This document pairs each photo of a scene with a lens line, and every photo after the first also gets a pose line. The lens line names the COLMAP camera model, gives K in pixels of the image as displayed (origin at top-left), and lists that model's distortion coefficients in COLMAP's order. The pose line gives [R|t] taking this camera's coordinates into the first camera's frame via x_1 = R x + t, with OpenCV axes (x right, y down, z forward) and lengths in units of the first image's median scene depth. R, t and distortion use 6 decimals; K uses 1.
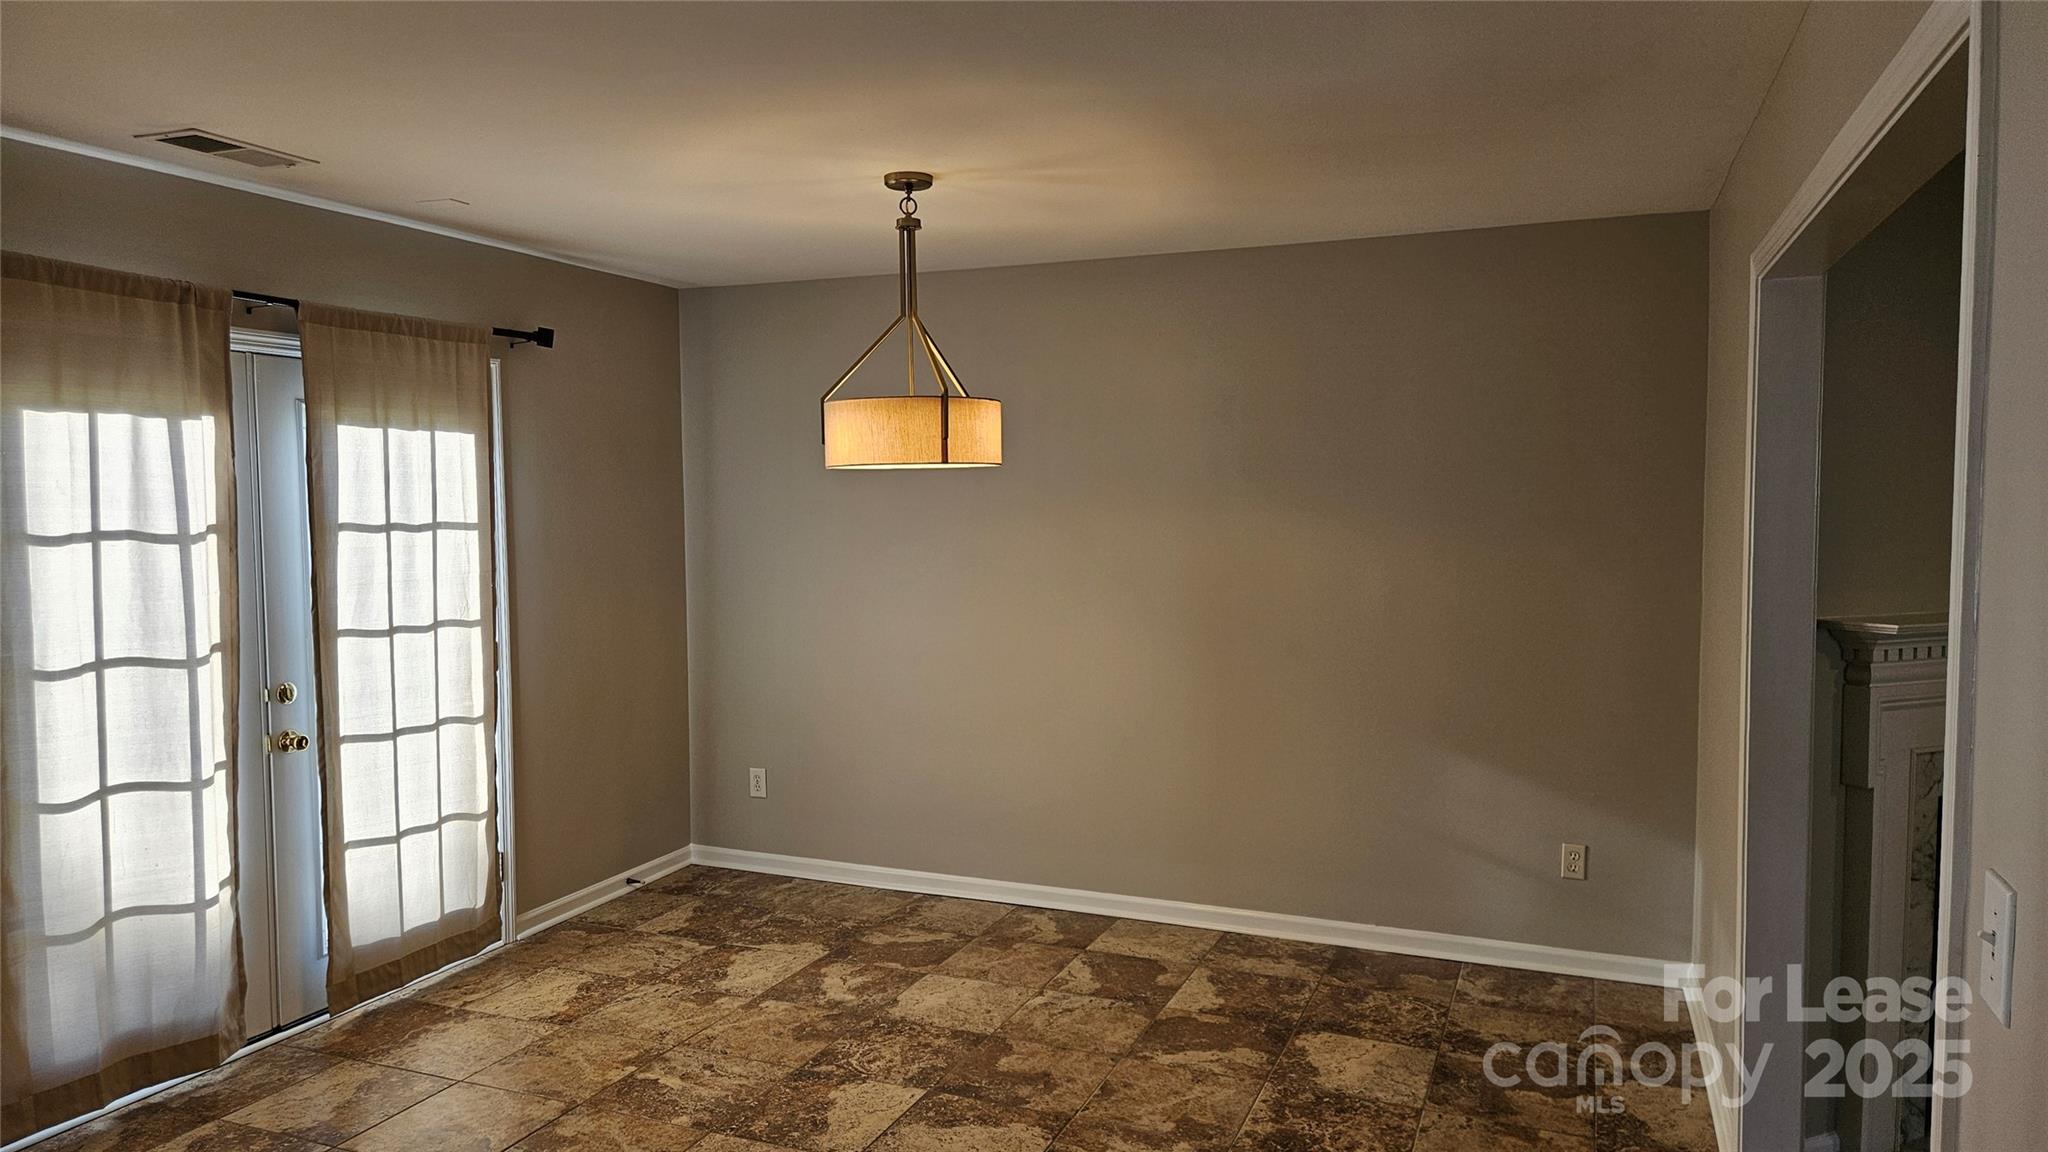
lens RADIAL K [[1390.4, 0, 1020.1], [0, 1390.4, 581.6], [0, 0, 1]] dist [0.072055, -0.011654]
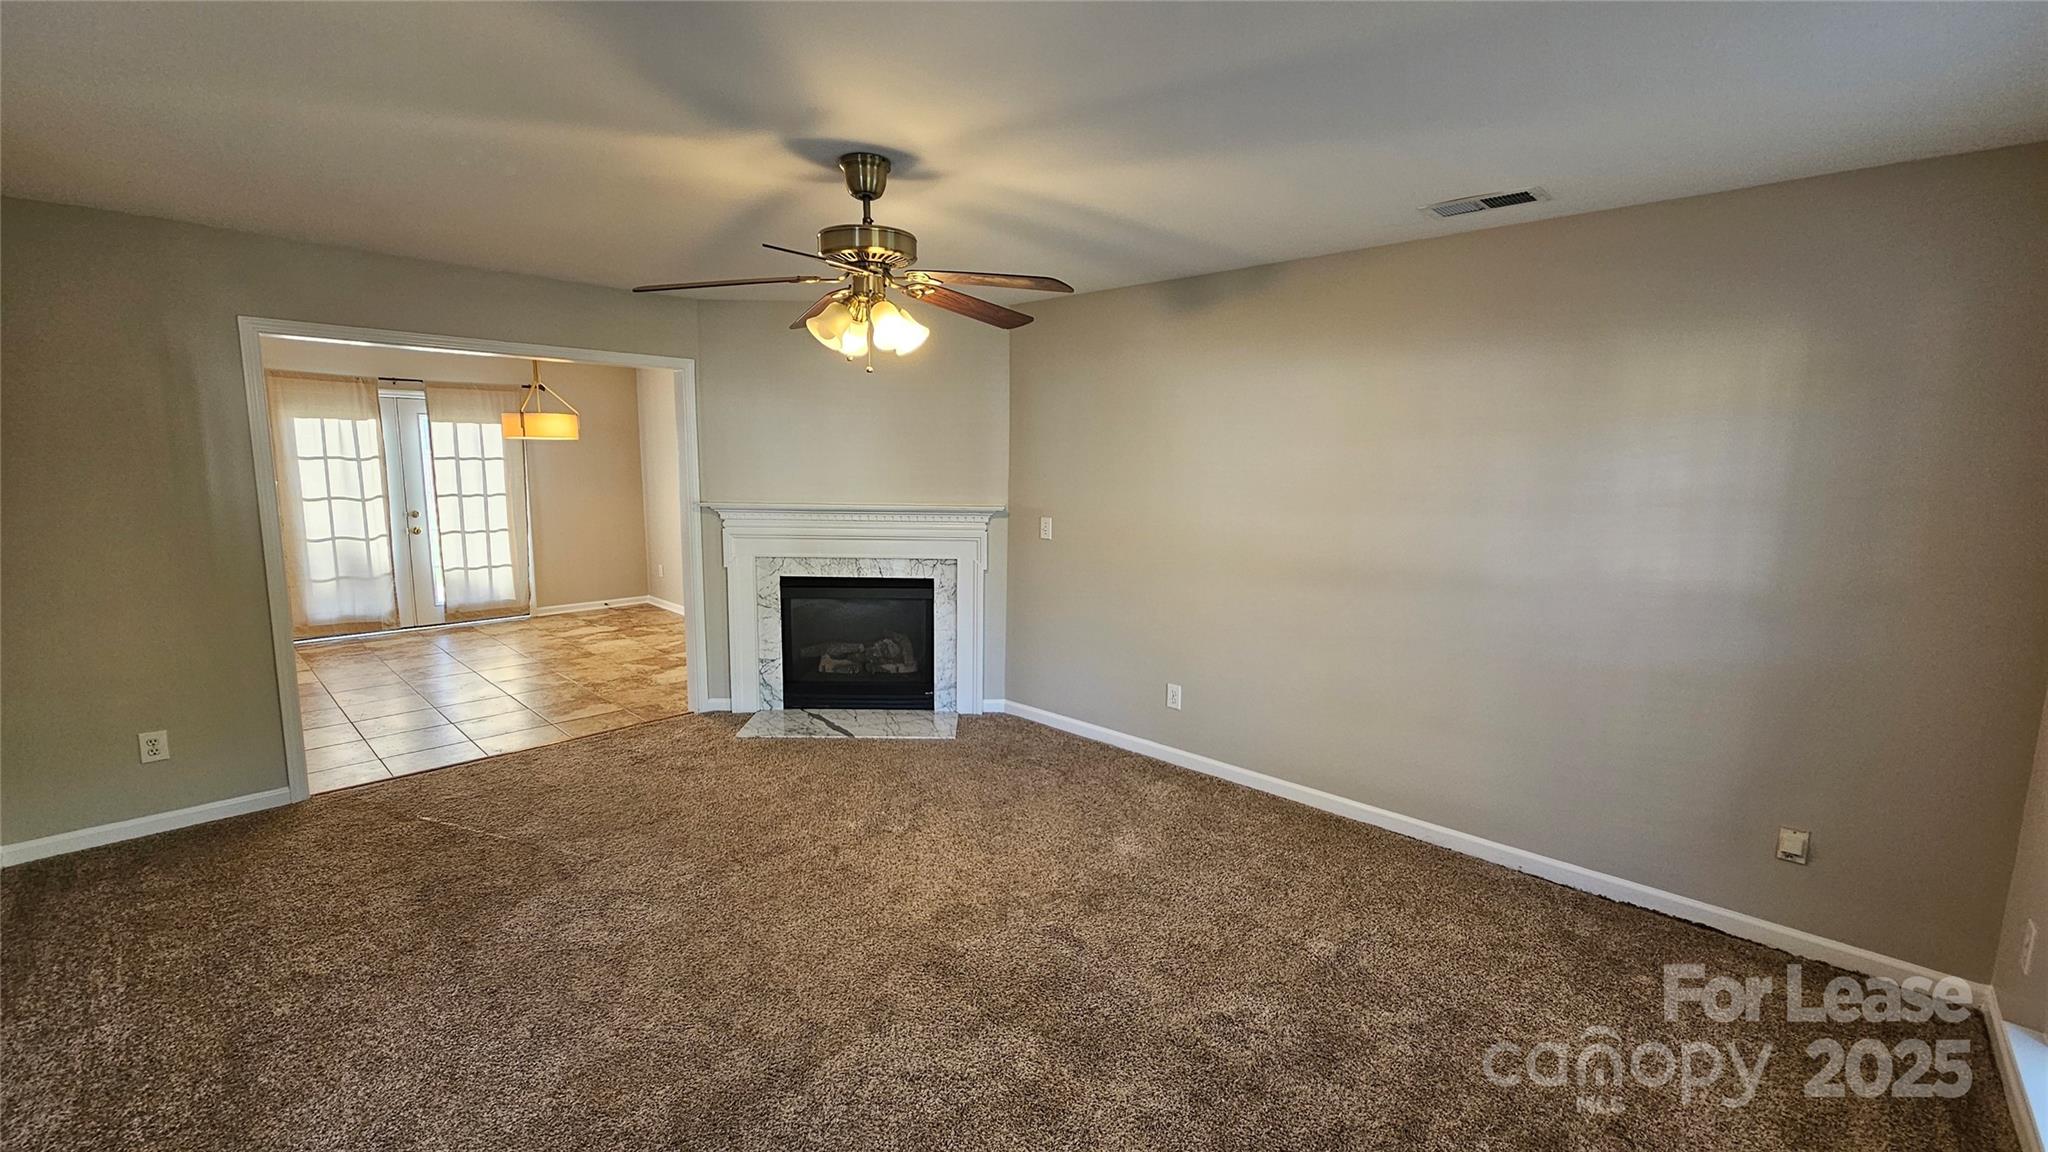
lens RADIAL K [[835.2, 0, 1031.6], [0, 835.2, 573.2], [0, 0, 1]] dist [0.002359, 0.000132]
pose [[0.933876, 0.064106, -0.351804, 1.393083], [-0.038432, 0.996094, 0.079492, 0.014443], [0.355526, -0.060715, 0.932692, -0.185427]]
